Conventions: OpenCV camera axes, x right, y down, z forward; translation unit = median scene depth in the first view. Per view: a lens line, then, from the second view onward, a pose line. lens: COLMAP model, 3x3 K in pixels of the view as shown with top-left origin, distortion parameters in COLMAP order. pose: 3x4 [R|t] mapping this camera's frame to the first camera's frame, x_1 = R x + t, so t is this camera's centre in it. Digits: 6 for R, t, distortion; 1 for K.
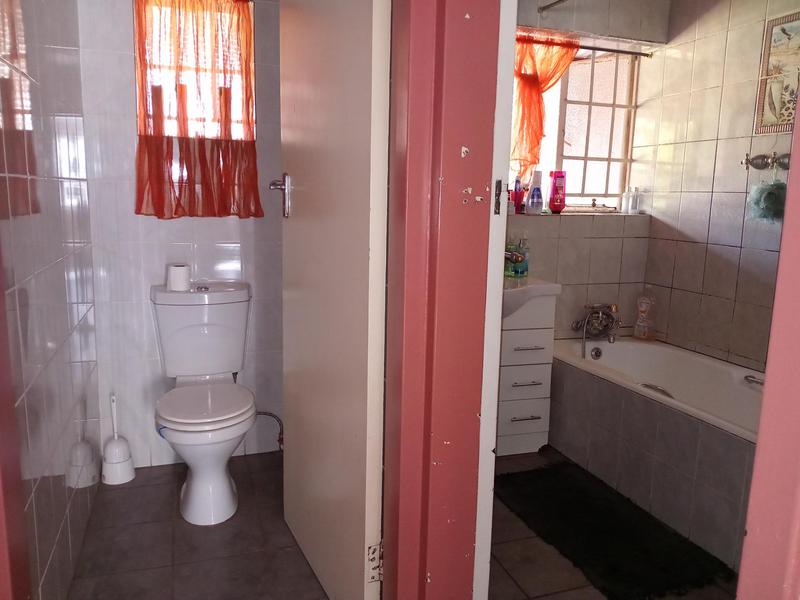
lens RADIAL K [[618.2, 0, 408.3], [0, 618.2, 292.3], [0, 0, 1]] dist [0.057113, -0.103528]
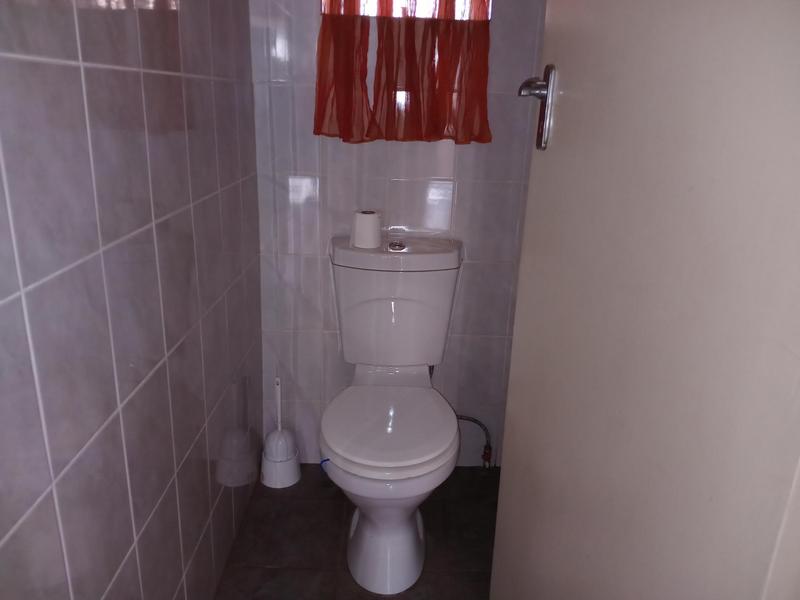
lens RADIAL K [[618.2, 0, 393.4], [0, 618.2, 287.4], [0, 0, 1]] dist [0.057113, -0.103528]
pose [[0.941947, 0.103981, -0.319254, -0.109371], [-0.064749, 0.989245, 0.131158, -0.050935], [0.329458, -0.102873, 0.938549, 0.345855]]
